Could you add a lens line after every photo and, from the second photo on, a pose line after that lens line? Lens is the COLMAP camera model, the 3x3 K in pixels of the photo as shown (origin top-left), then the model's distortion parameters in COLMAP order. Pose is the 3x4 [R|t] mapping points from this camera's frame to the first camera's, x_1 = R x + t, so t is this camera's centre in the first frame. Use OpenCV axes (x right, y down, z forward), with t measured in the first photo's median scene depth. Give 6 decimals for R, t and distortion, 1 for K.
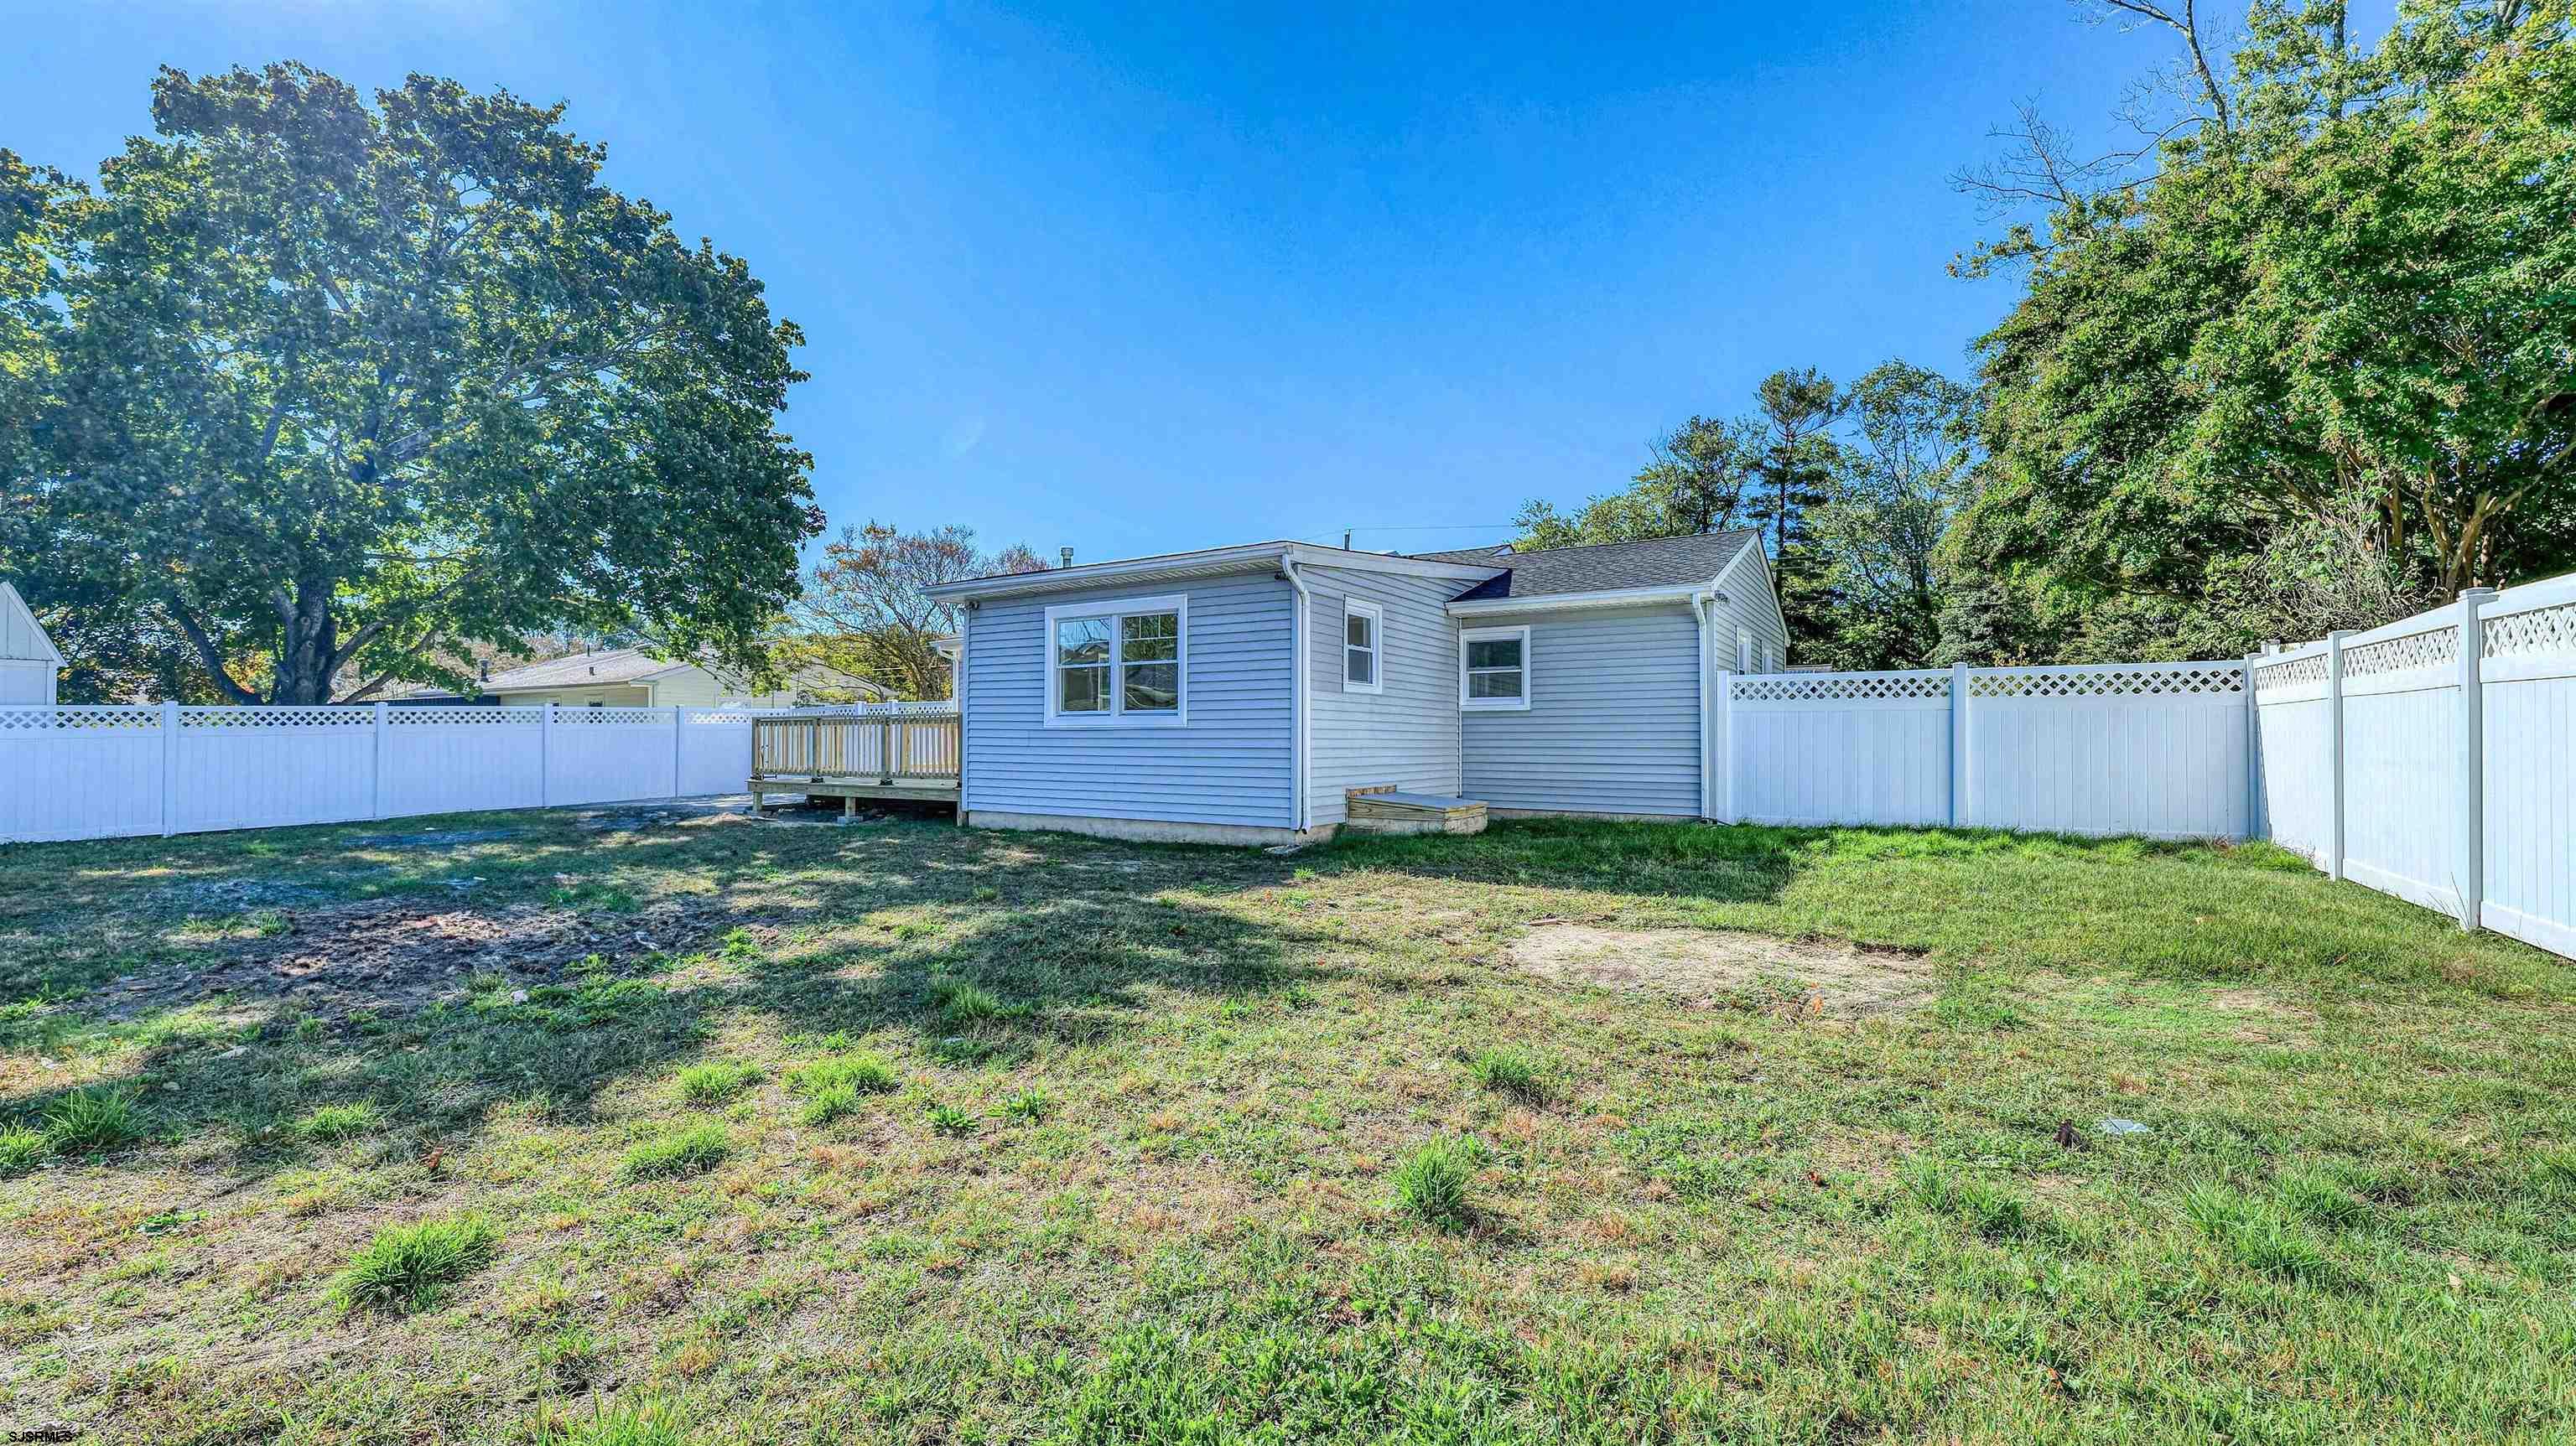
lens RADIAL K [[1041.6, 0, 1277.3], [0, 1041.6, 723.8], [0, 0, 1]] dist [-0.001761, 0.000327]
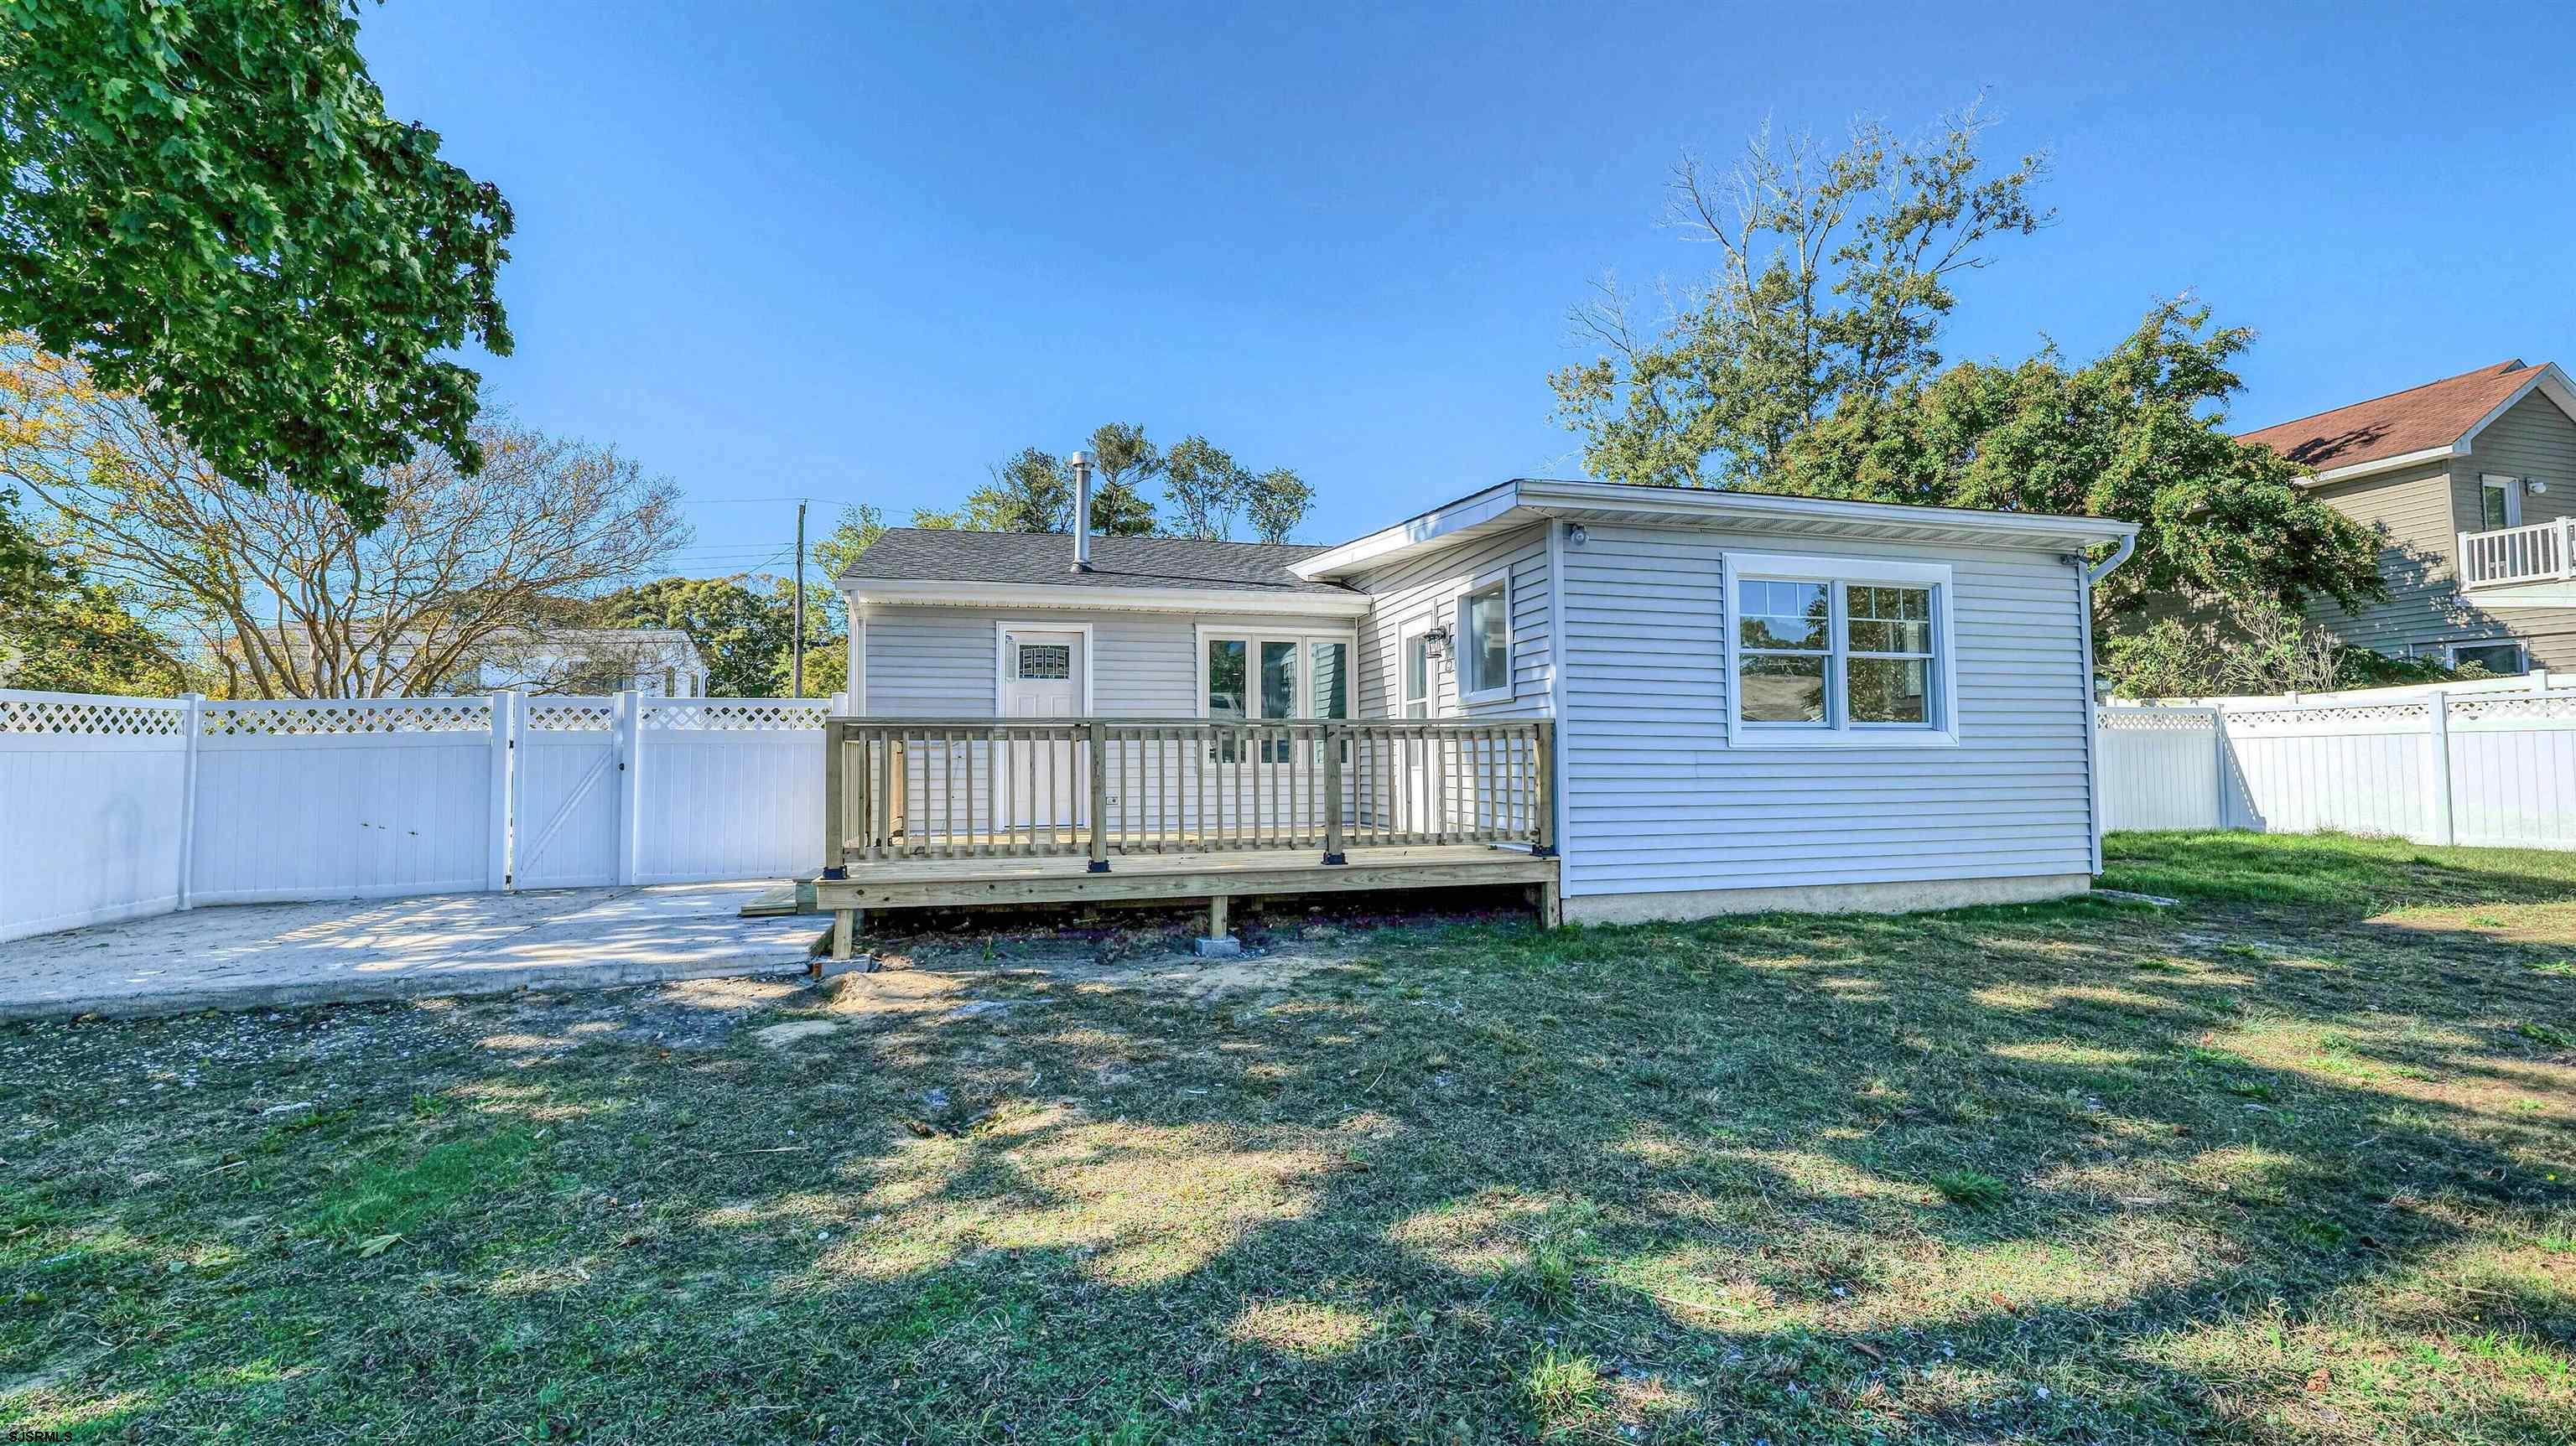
lens RADIAL K [[1041.6, 0, 1299.1], [0, 1041.6, 717.0], [0, 0, 1]] dist [-0.001761, 0.000327]
pose [[0.684569, 0.023814, 0.728559, -0.727755], [0.003366, 0.999352, -0.035828, 0.005809], [-0.728940, 0.026979, 0.684046, 0.640300]]
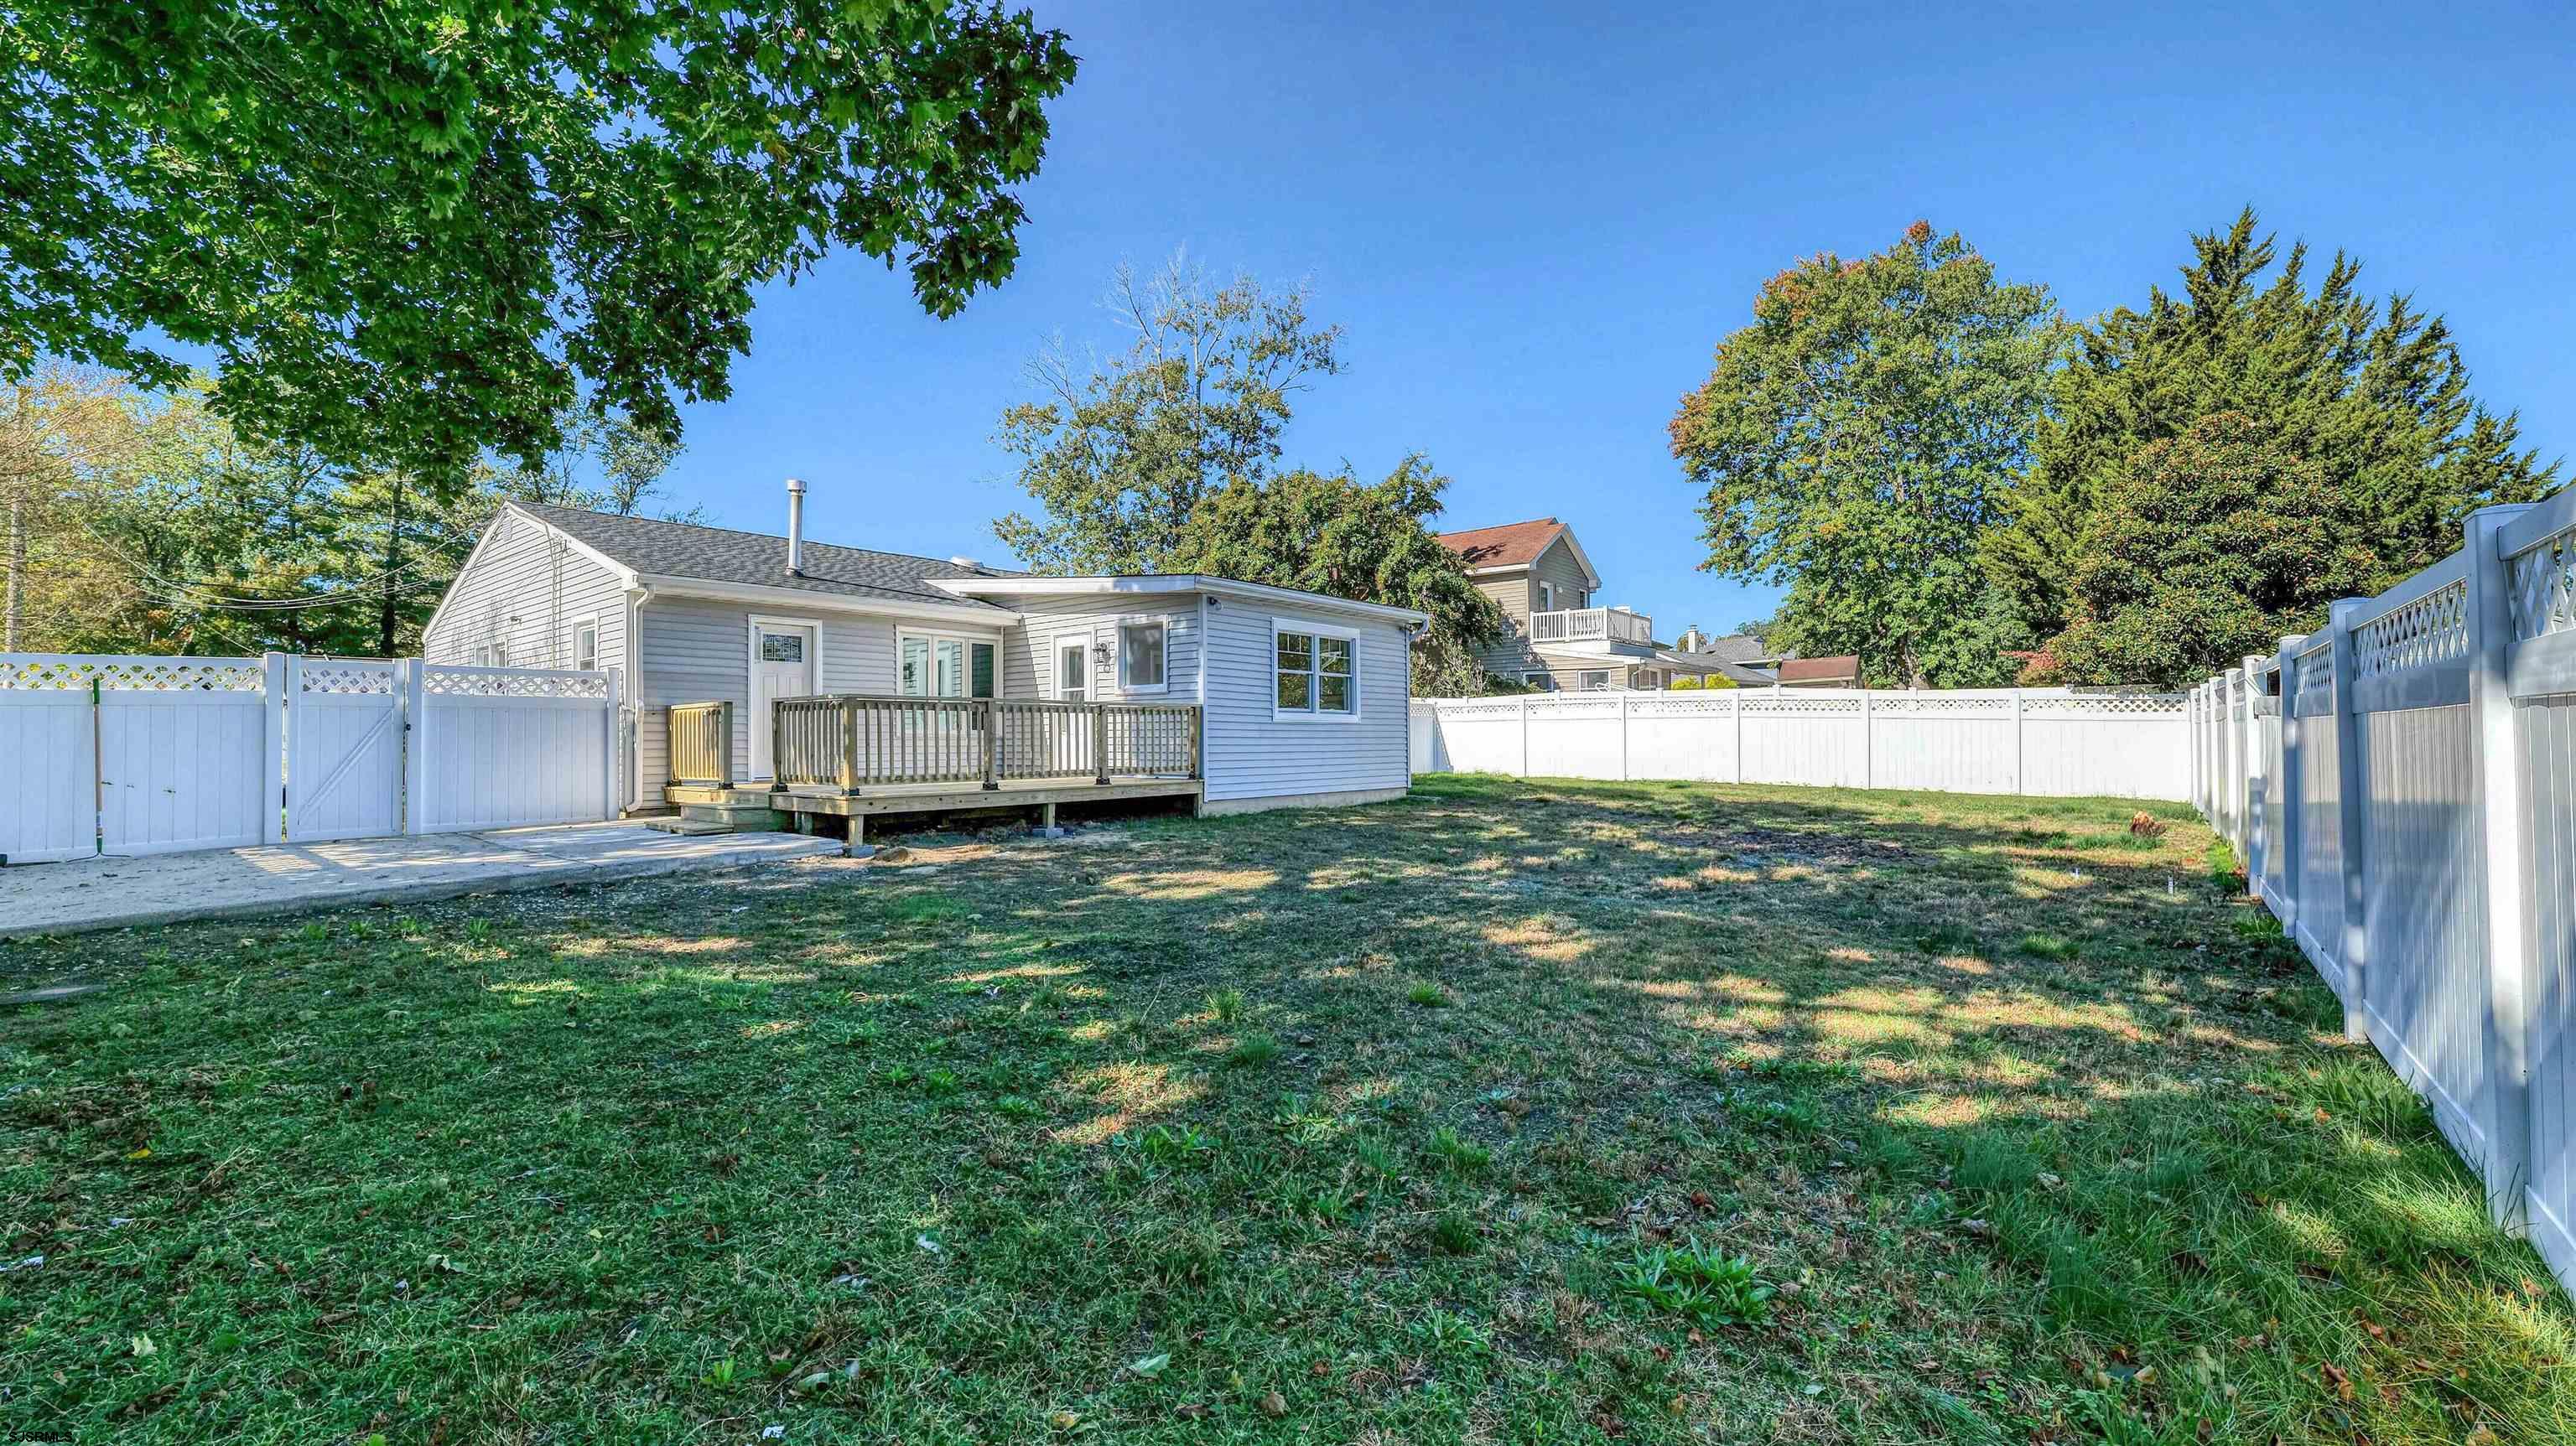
lens RADIAL K [[1041.6, 0, 1276.2], [0, 1041.6, 722.8], [0, 0, 1]] dist [-0.001761, 0.000327]
pose [[0.138627, 0.011511, 0.990278, -1.183028], [-0.002654, 0.999933, -0.011251, 0.016053], [-0.990341, -0.001068, 0.138649, 0.705173]]
